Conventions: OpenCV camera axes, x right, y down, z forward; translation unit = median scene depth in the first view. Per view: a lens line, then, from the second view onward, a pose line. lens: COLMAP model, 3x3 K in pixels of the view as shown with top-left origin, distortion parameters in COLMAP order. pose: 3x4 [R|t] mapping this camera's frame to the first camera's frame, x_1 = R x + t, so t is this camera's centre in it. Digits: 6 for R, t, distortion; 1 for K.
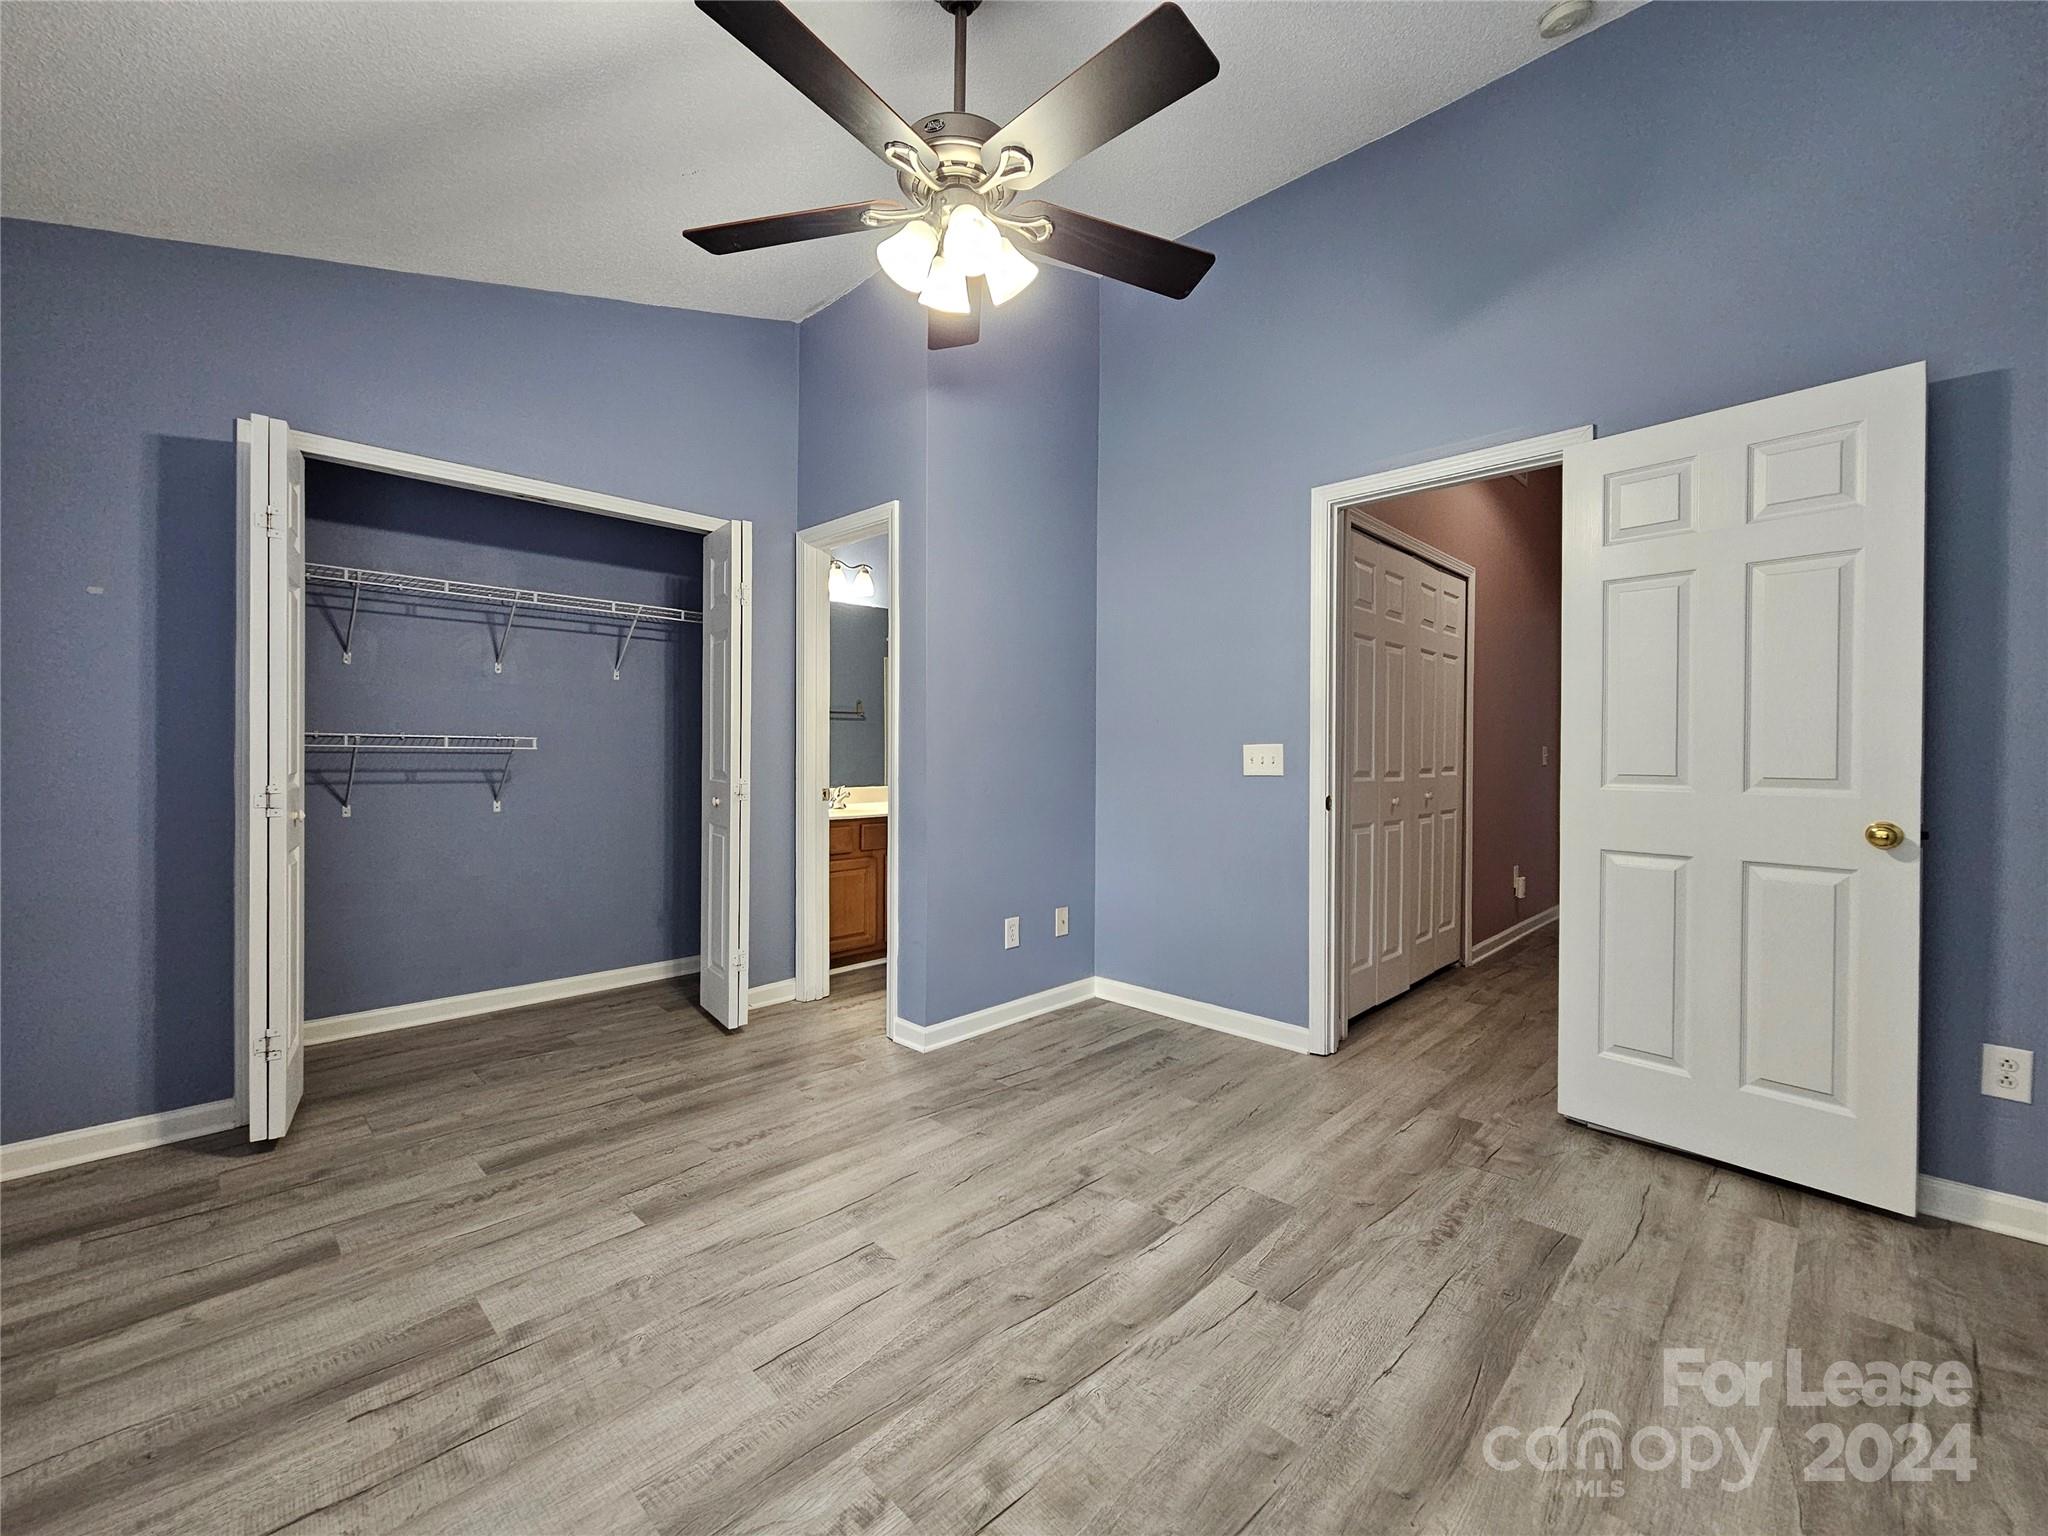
lens RADIAL K [[847.4, 0, 1027.8], [0, 847.4, 757.9], [0, 0, 1]] dist [0.002430, 0.000373]
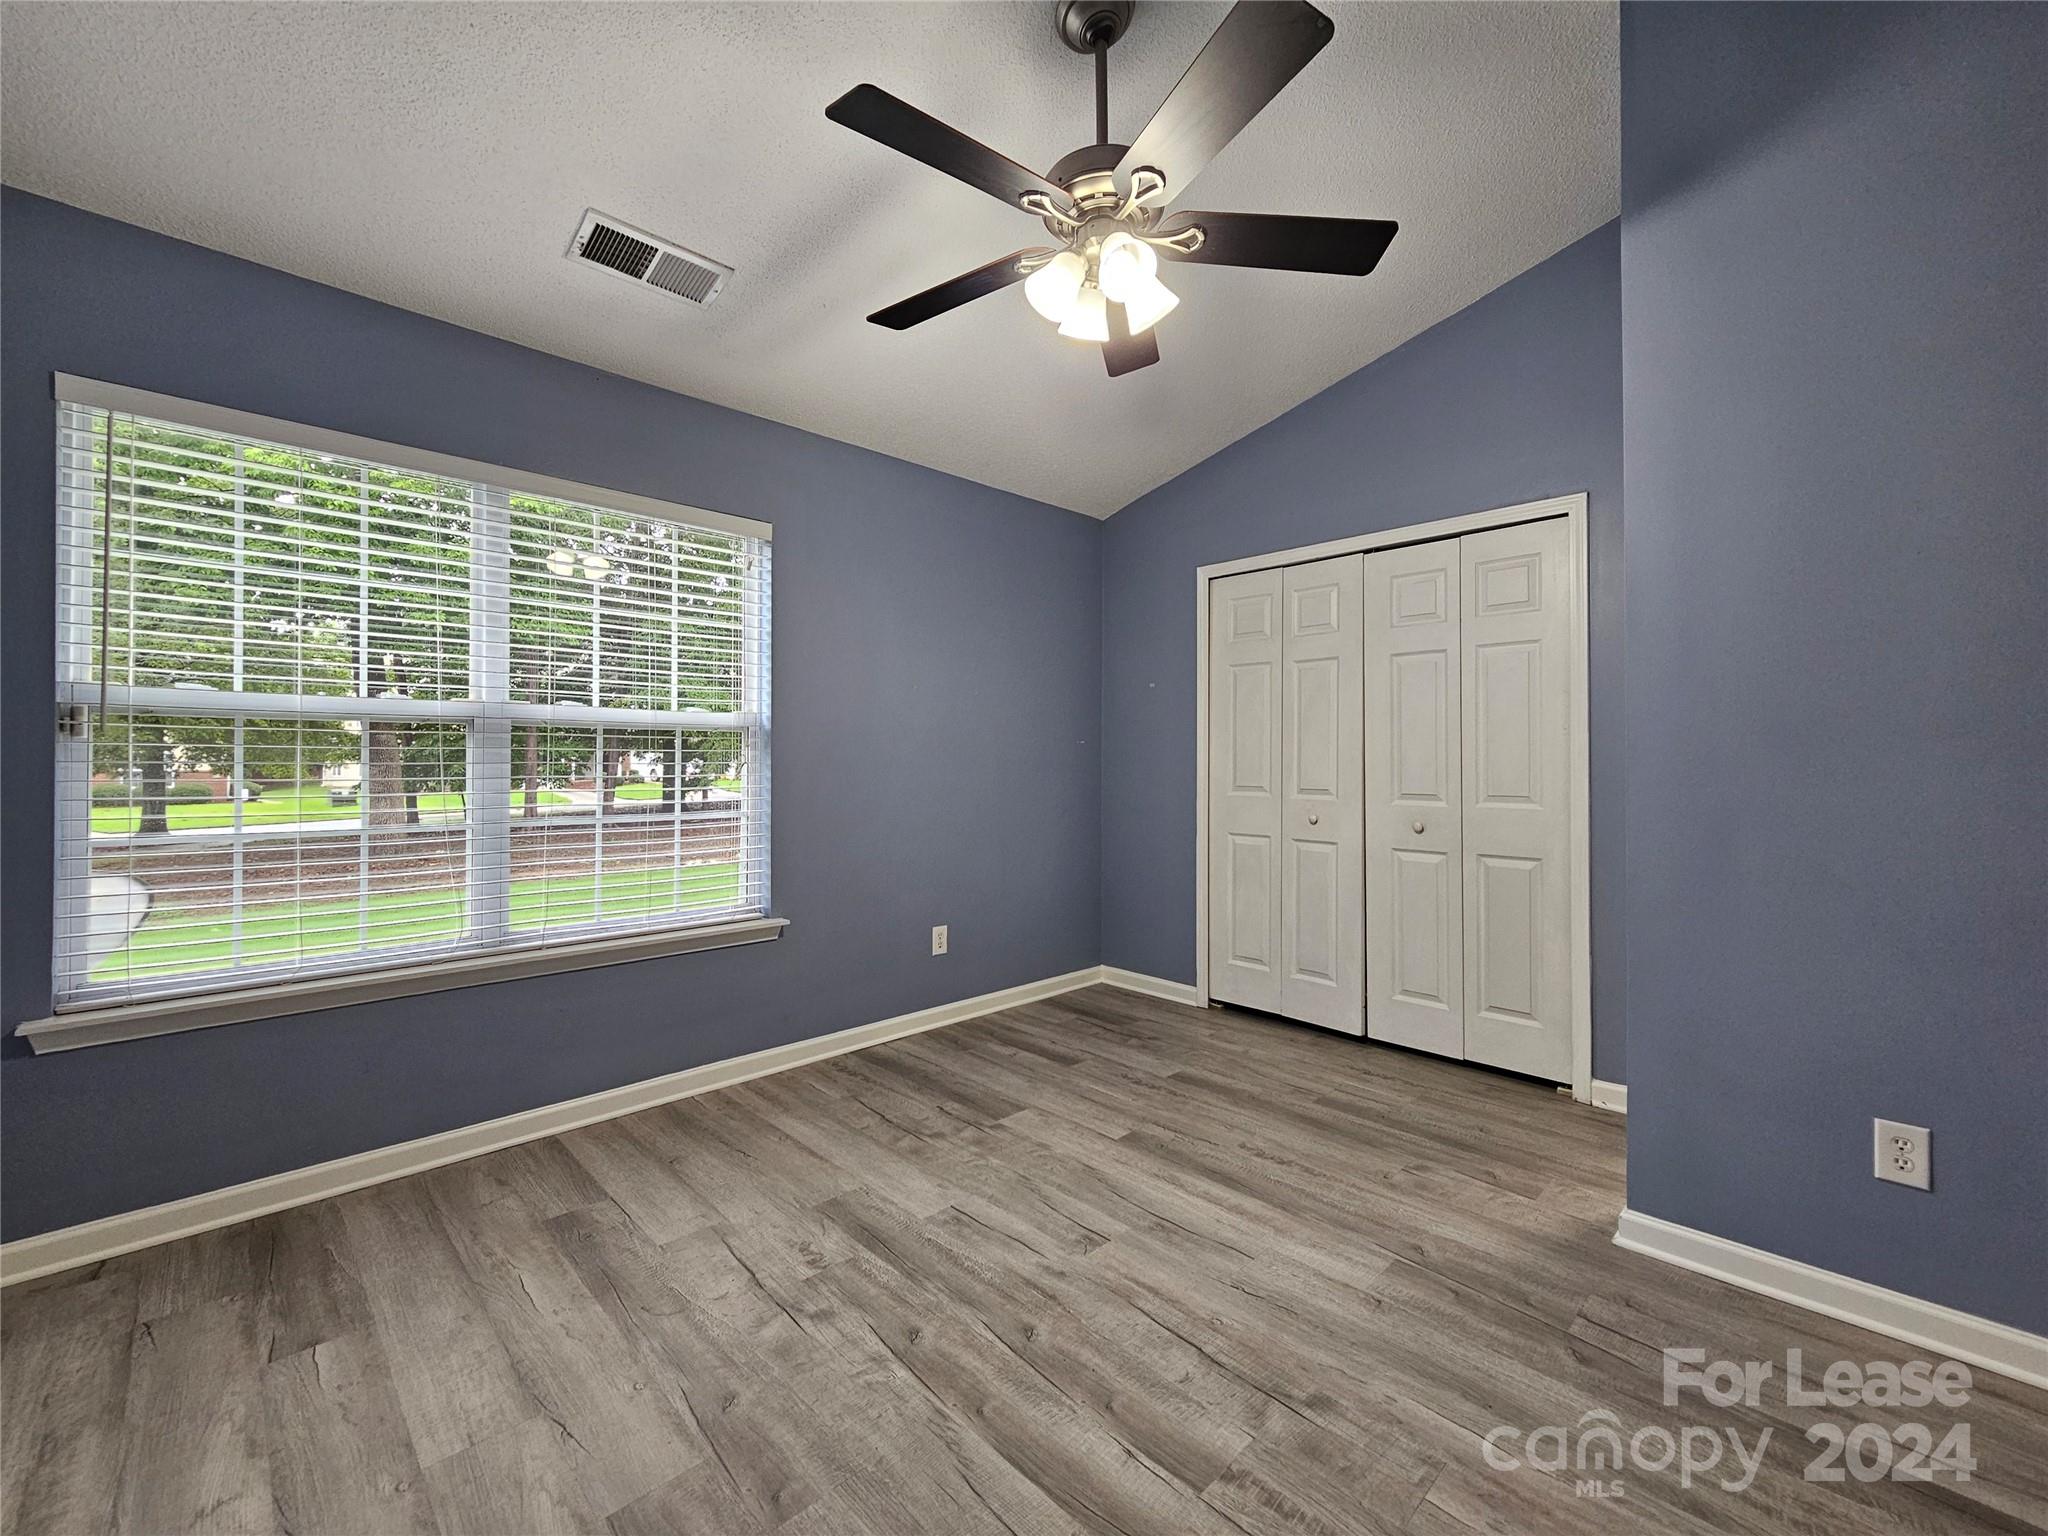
lens RADIAL K [[847.4, 0, 1006.3], [0, 847.4, 758.7], [0, 0, 1]] dist [0.002430, 0.000373]
pose [[-0.032417, -0.007014, -0.999450, 0.839793], [-0.011199, 0.999915, -0.006654, -0.021114], [0.999412, 0.010977, -0.032493, 0.850912]]
